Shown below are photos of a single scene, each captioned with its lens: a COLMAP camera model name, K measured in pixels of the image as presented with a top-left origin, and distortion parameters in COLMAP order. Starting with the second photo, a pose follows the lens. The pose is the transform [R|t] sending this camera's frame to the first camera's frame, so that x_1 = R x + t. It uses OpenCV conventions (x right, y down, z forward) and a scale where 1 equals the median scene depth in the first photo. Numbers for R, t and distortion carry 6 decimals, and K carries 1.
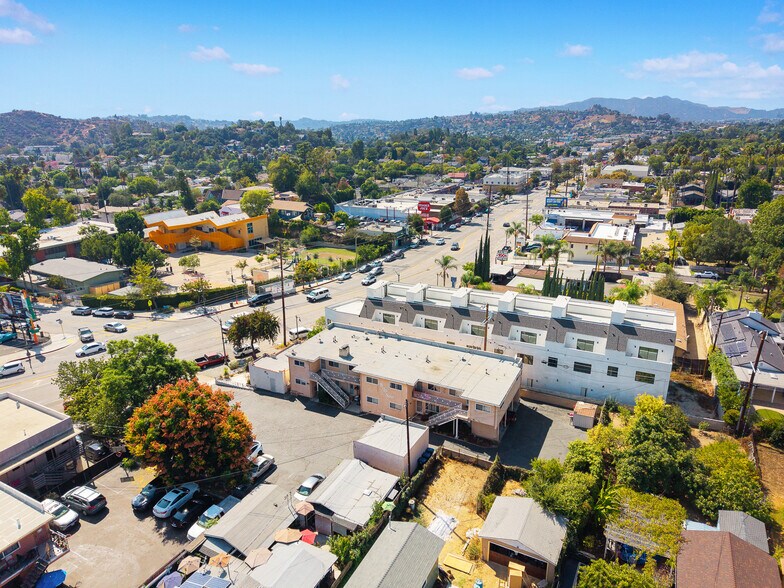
lens RADIAL K [[521.6, 0, 392.0], [0, 521.6, 294.0], [0, 0, 1]] dist [0.089760, -0.135801]
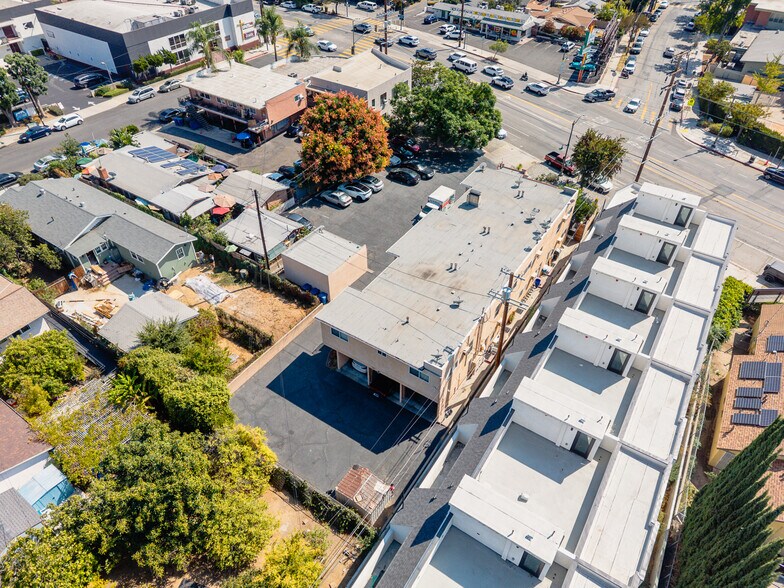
lens RADIAL K [[525.5, 0, 385.0], [0, 525.5, 291.9], [0, 0, 1]] dist [0.035308, -0.037890]
pose [[-0.115881, 0.668587, -0.734550, 0.516325], [-0.315251, 0.676538, 0.665517, -0.239469], [0.941907, 0.308688, 0.132375, 0.722040]]
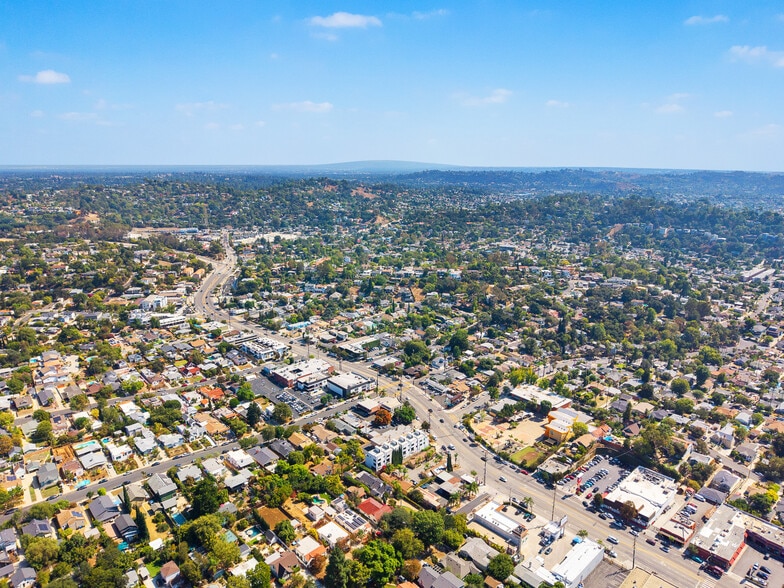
lens RADIAL K [[525.5, 0, 385.0], [0, 525.5, 291.9], [0, 0, 1]] dist [0.035308, -0.037890]
pose [[-0.359228, 0.254955, -0.897749, 3.824460], [-0.279450, 0.888435, 0.364129, -2.639948], [0.890429, 0.381681, -0.247903, 1.483175]]
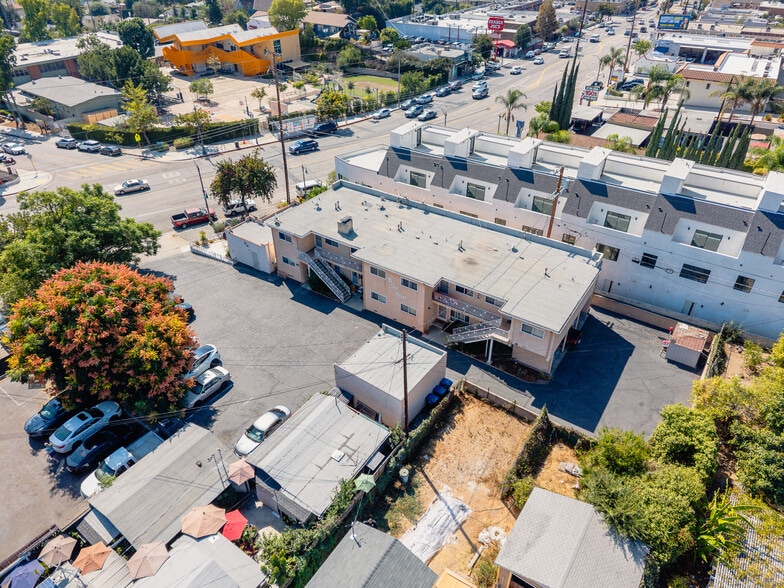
lens RADIAL K [[525.5, 0, 385.0], [0, 525.5, 291.9], [0, 0, 1]] dist [0.035308, -0.037890]
pose [[0.990295, 0.081071, -0.112890, 0.044511], [-0.045327, 0.956228, 0.289090, -0.011740], [0.131386, -0.281168, 0.950622, 0.267183]]
